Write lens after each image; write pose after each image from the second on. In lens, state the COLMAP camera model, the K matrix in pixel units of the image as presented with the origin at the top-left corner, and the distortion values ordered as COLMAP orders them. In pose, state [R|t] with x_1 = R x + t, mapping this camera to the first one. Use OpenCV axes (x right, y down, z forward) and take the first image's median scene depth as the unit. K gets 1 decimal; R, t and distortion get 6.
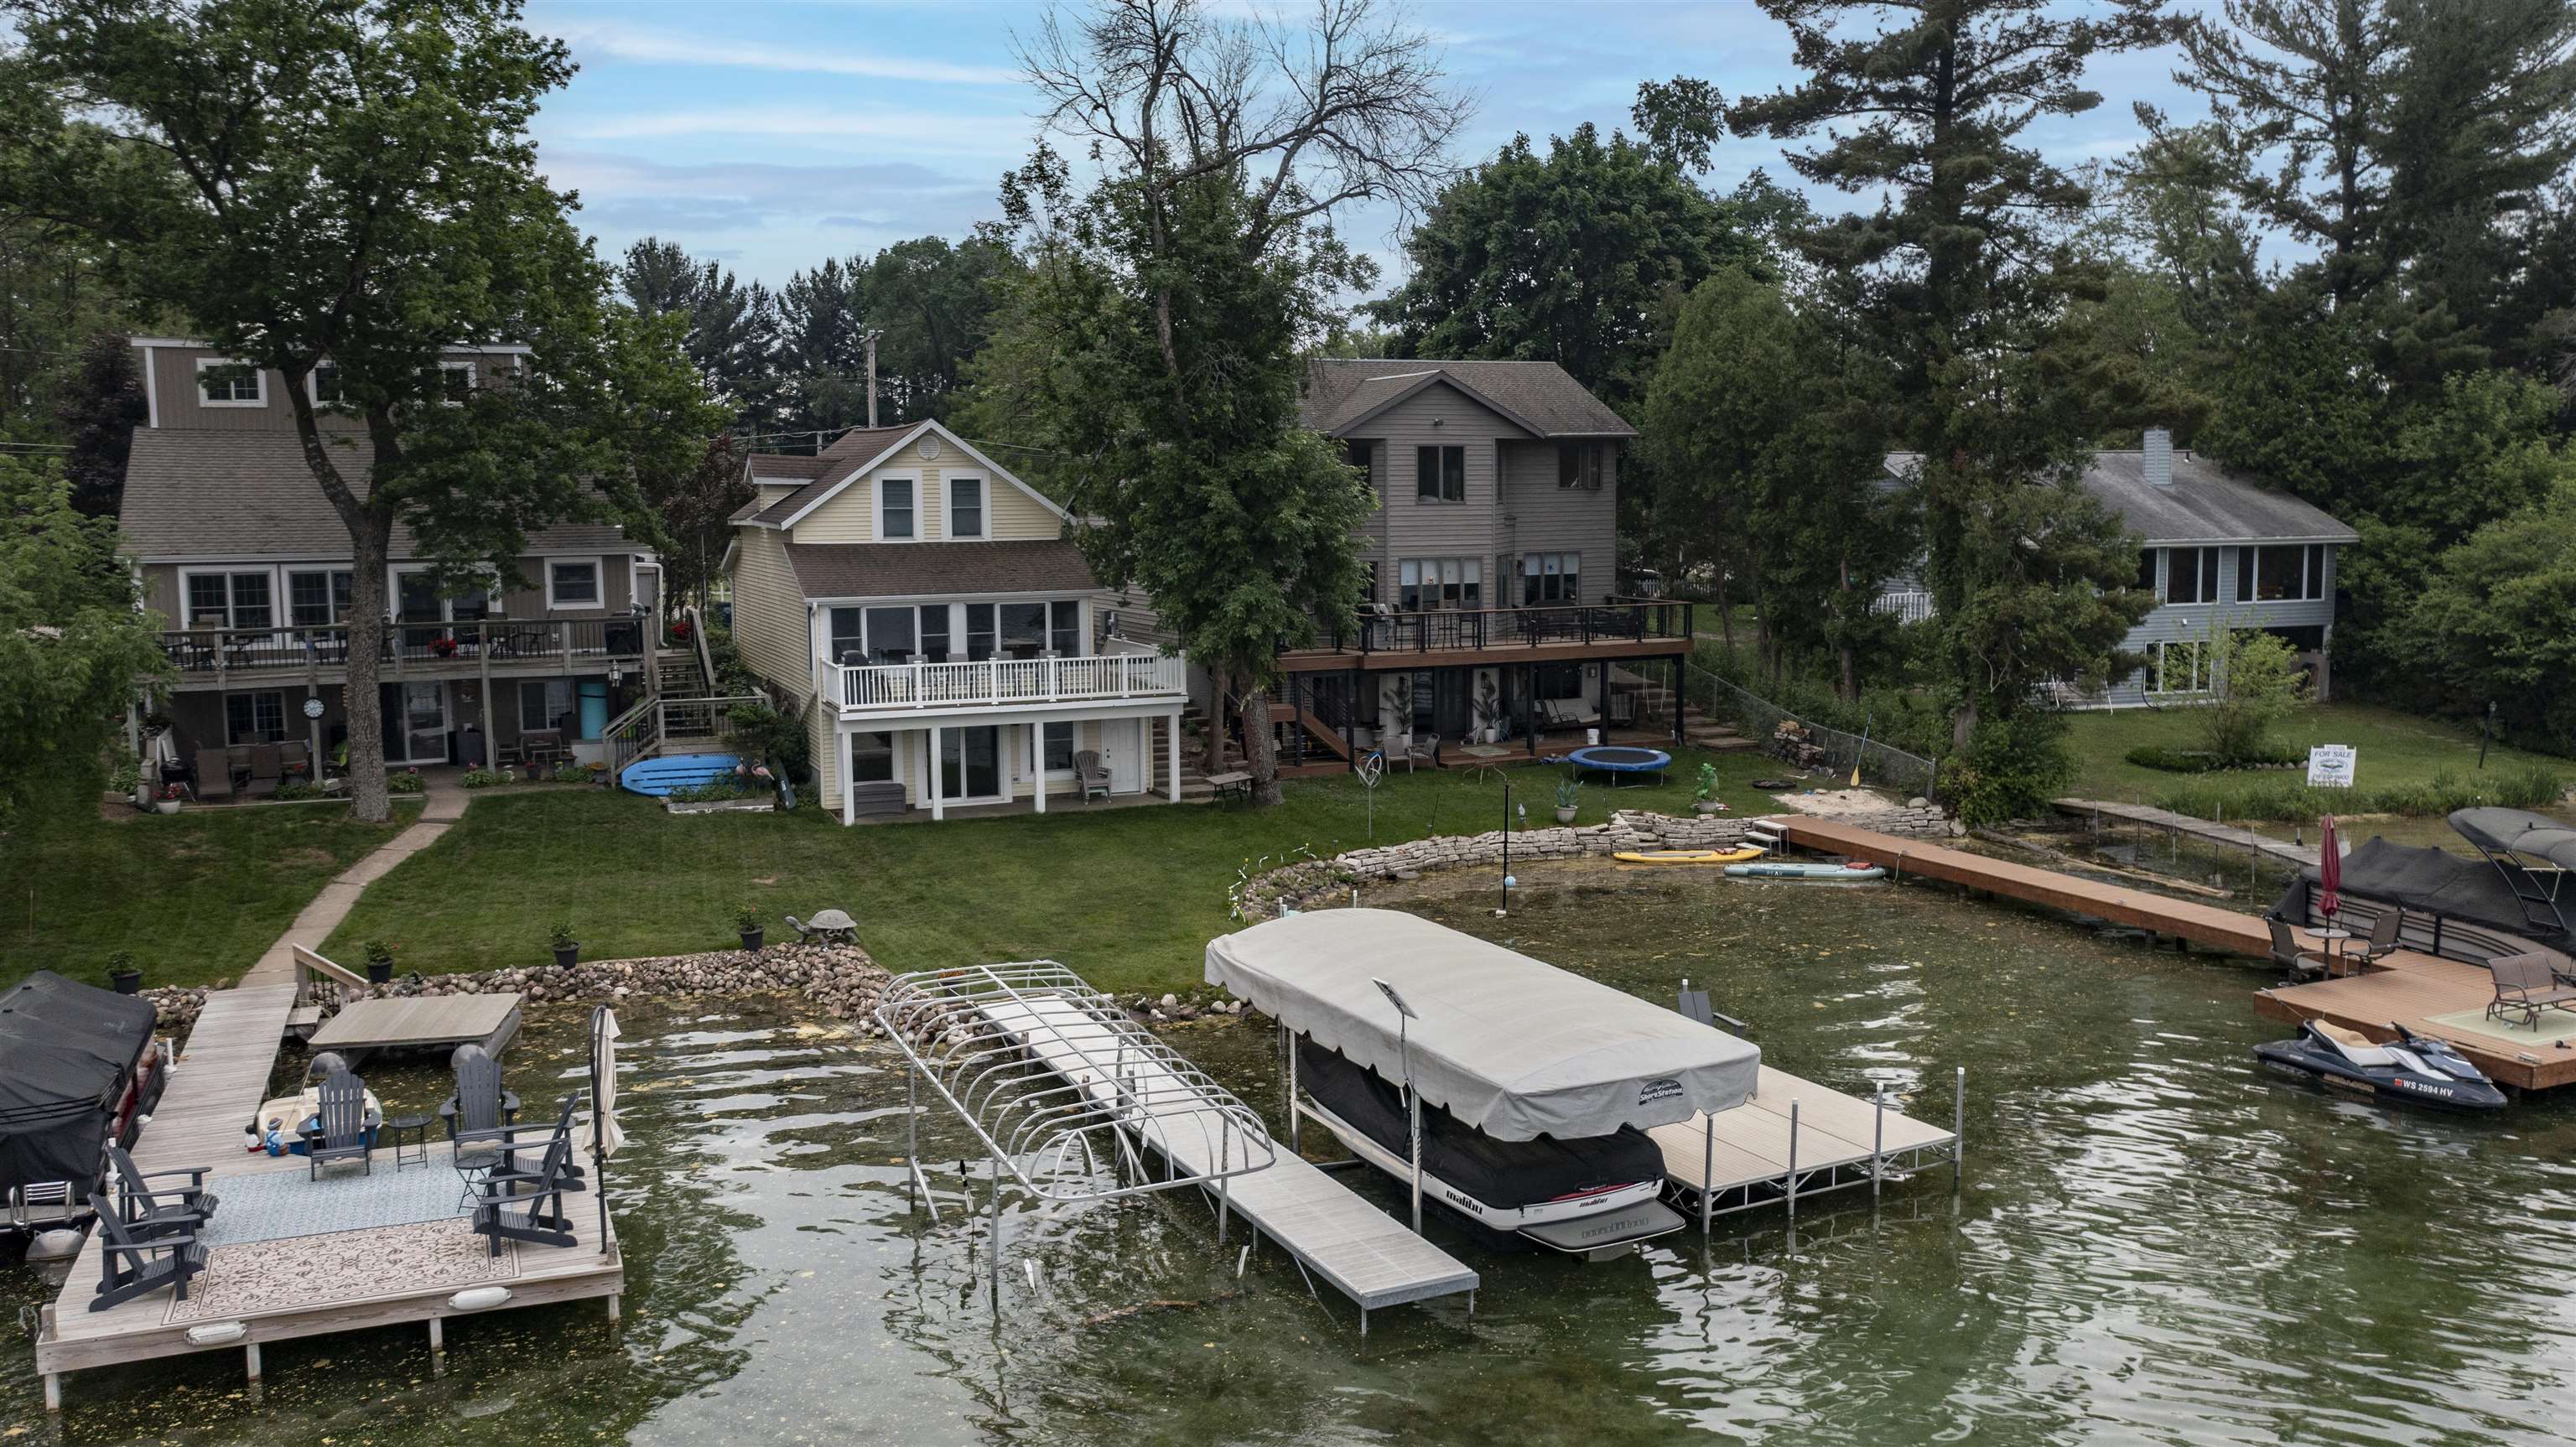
lens RADIAL K [[2044.3, 0, 1288.7], [0, 2044.3, 722.4], [0, 0, 1]] dist [-0.020915, 0.013289]
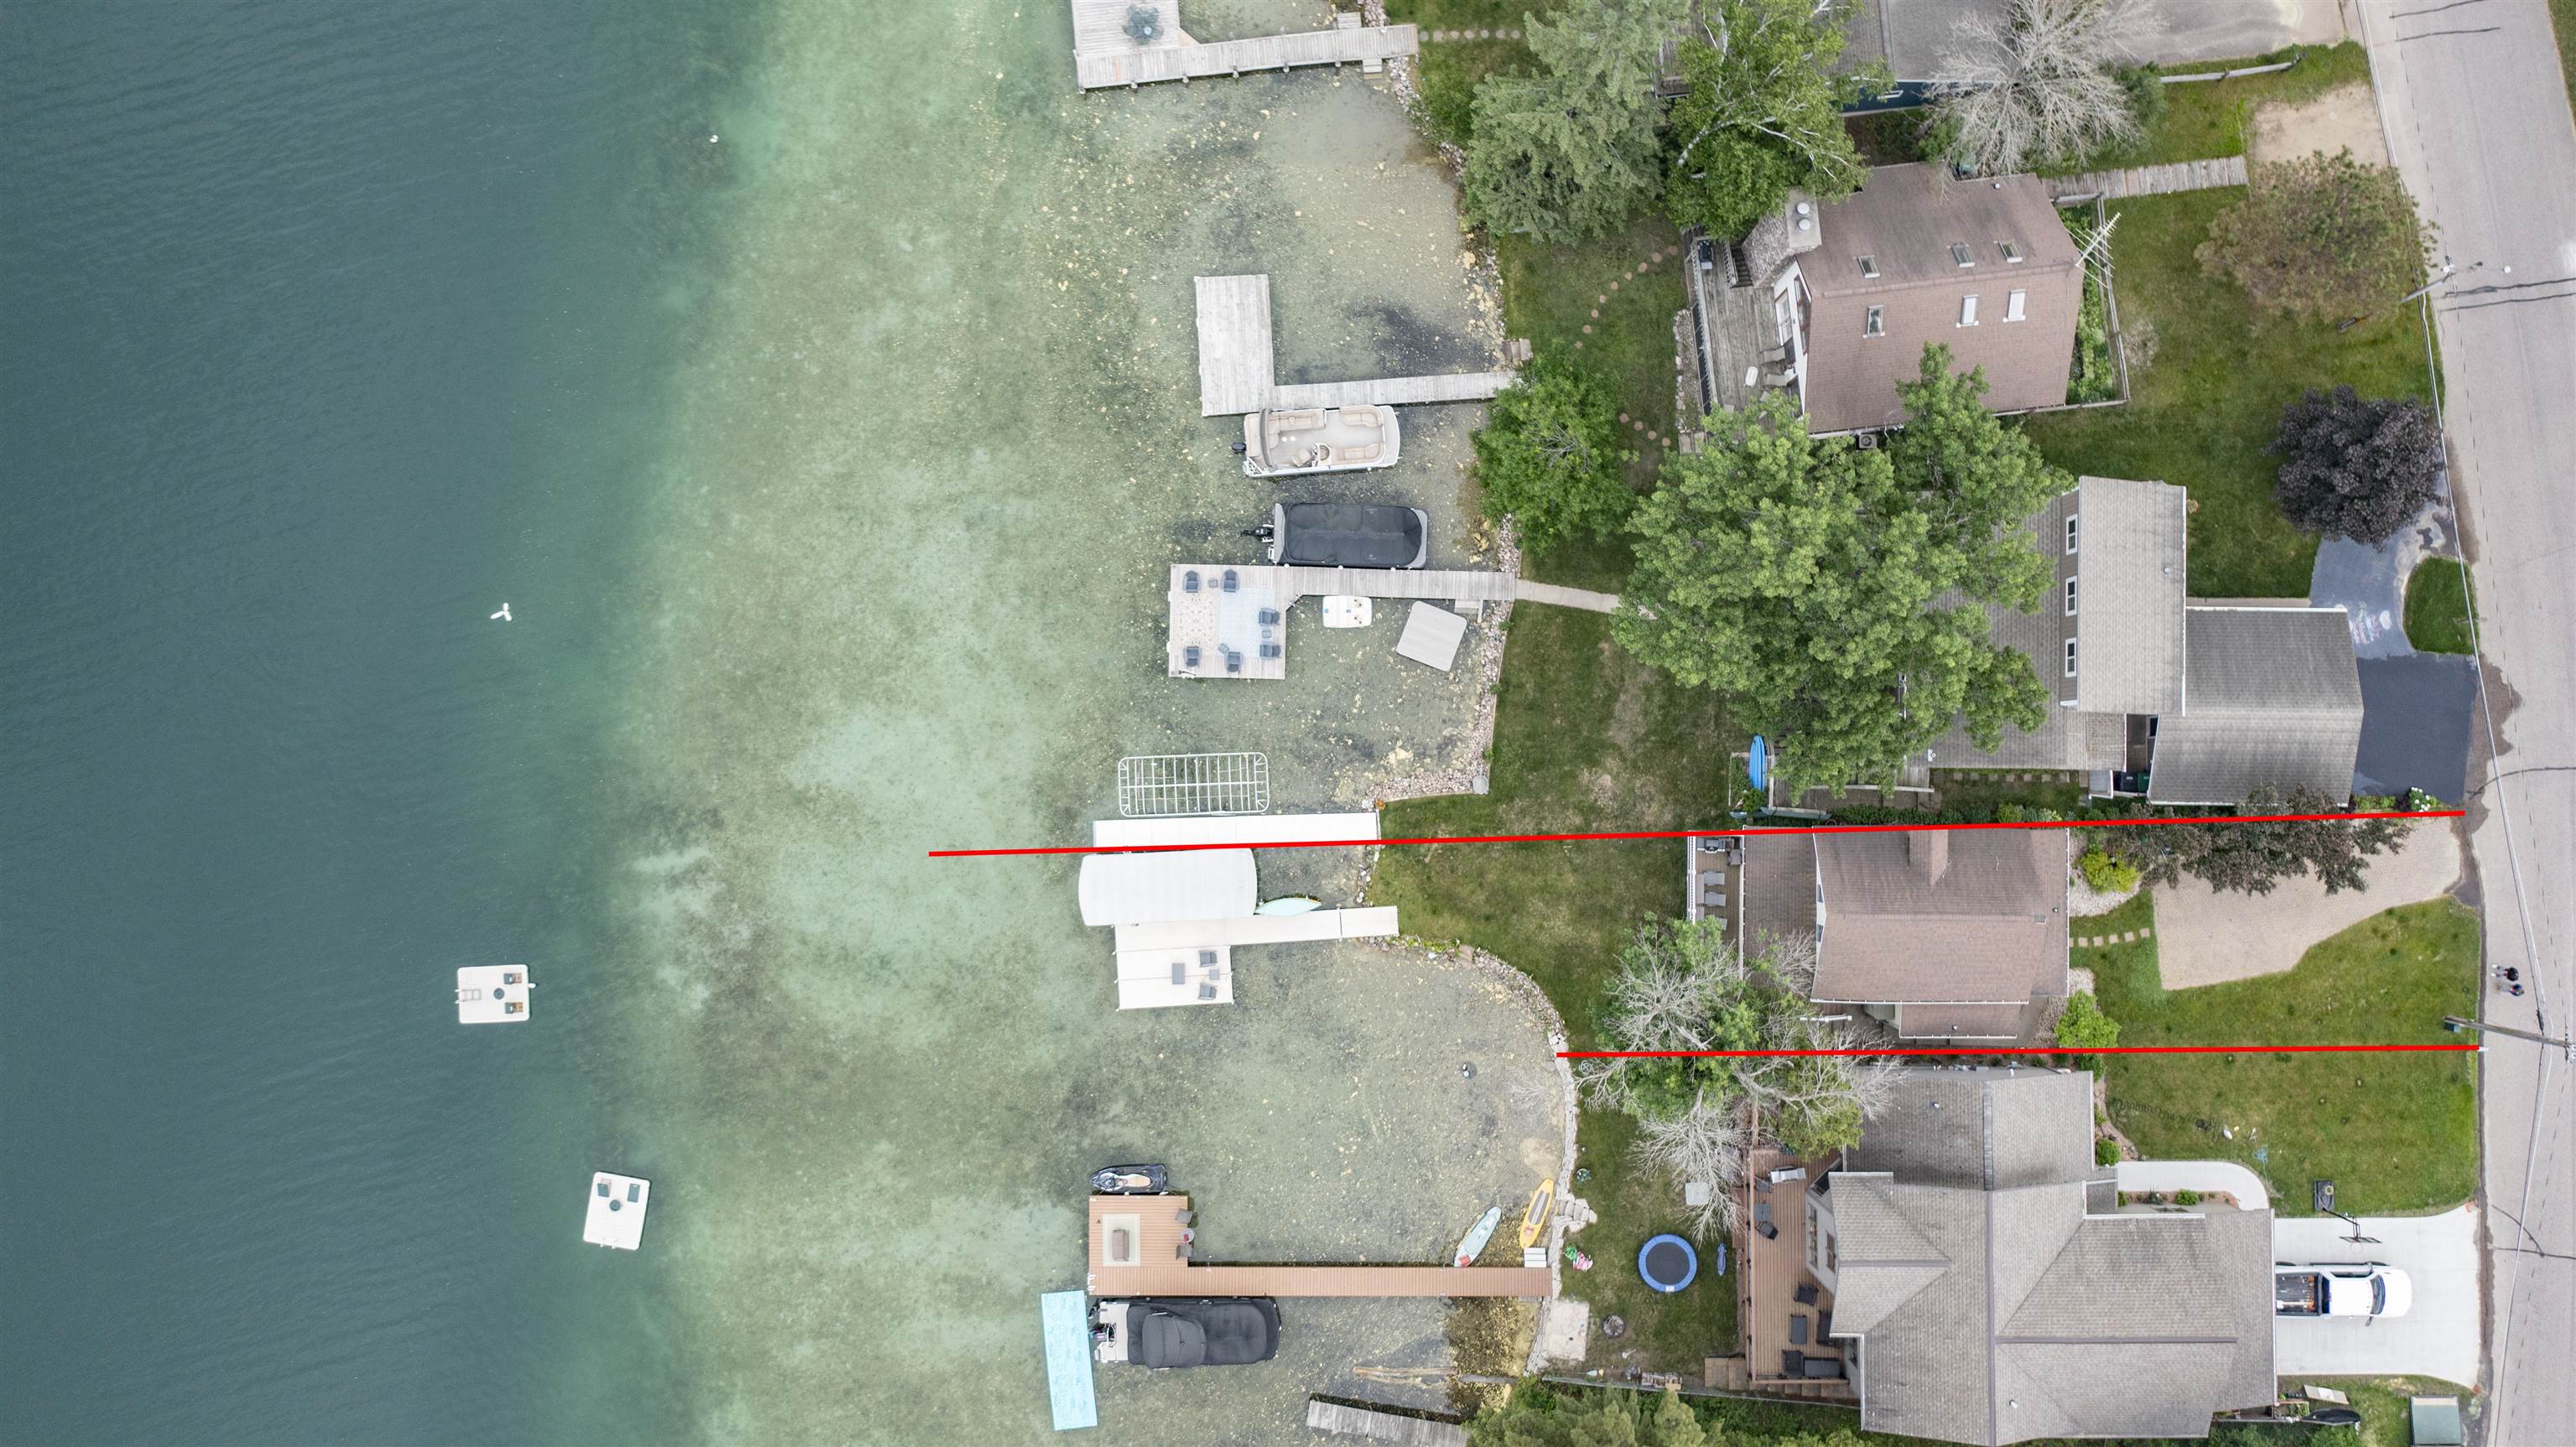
lens RADIAL K [[2044.3, 0, 1273.8], [0, 2044.3, 733.6], [0, 0, 1]] dist [-0.020915, 0.013289]
pose [[-0.405198, 0.914200, -0.007304, -0.117509], [-0.076444, -0.025919, 0.996737, -1.866536], [0.911027, 0.404434, 0.080387, 0.389930]]
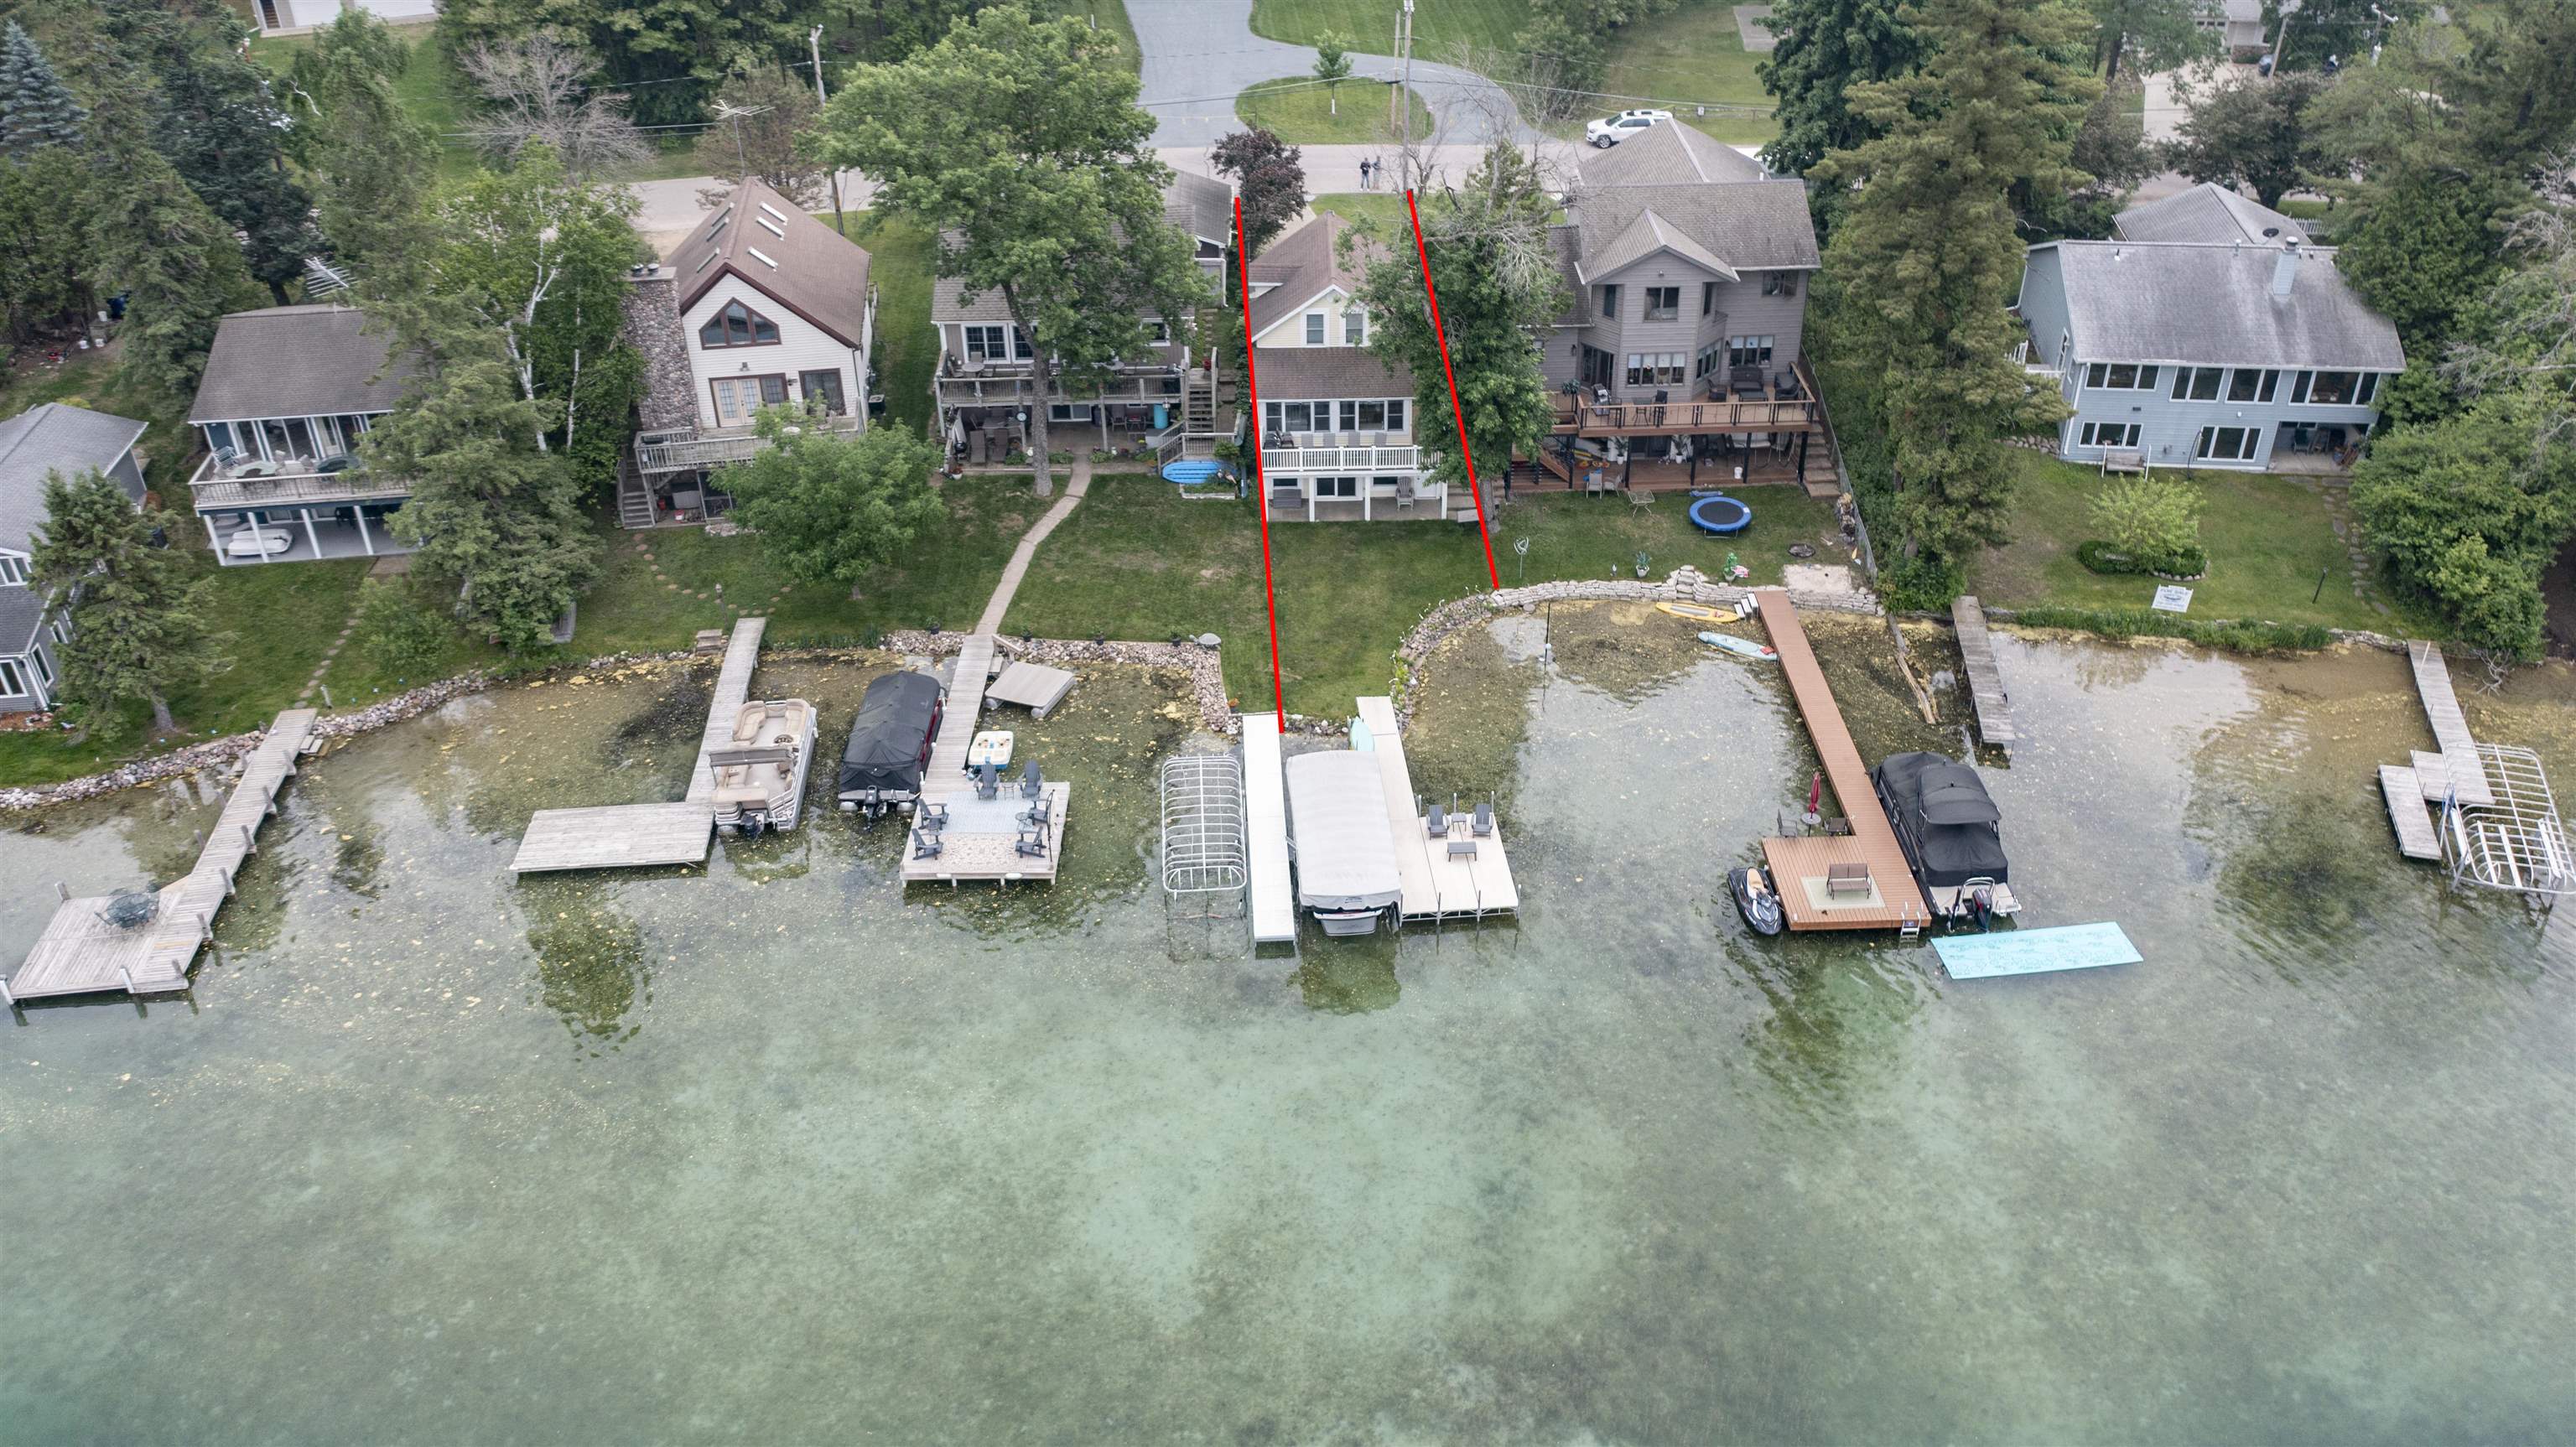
lens RADIAL K [[2044.3, 0, 1290.8], [0, 2044.3, 717.7], [0, 0, 1]] dist [-0.020915, 0.013289]
pose [[0.921623, 0.207563, -0.327915, 0.458061], [-0.034948, 0.885910, 0.462539, -0.648316], [0.386509, -0.414827, 0.823729, -0.635928]]
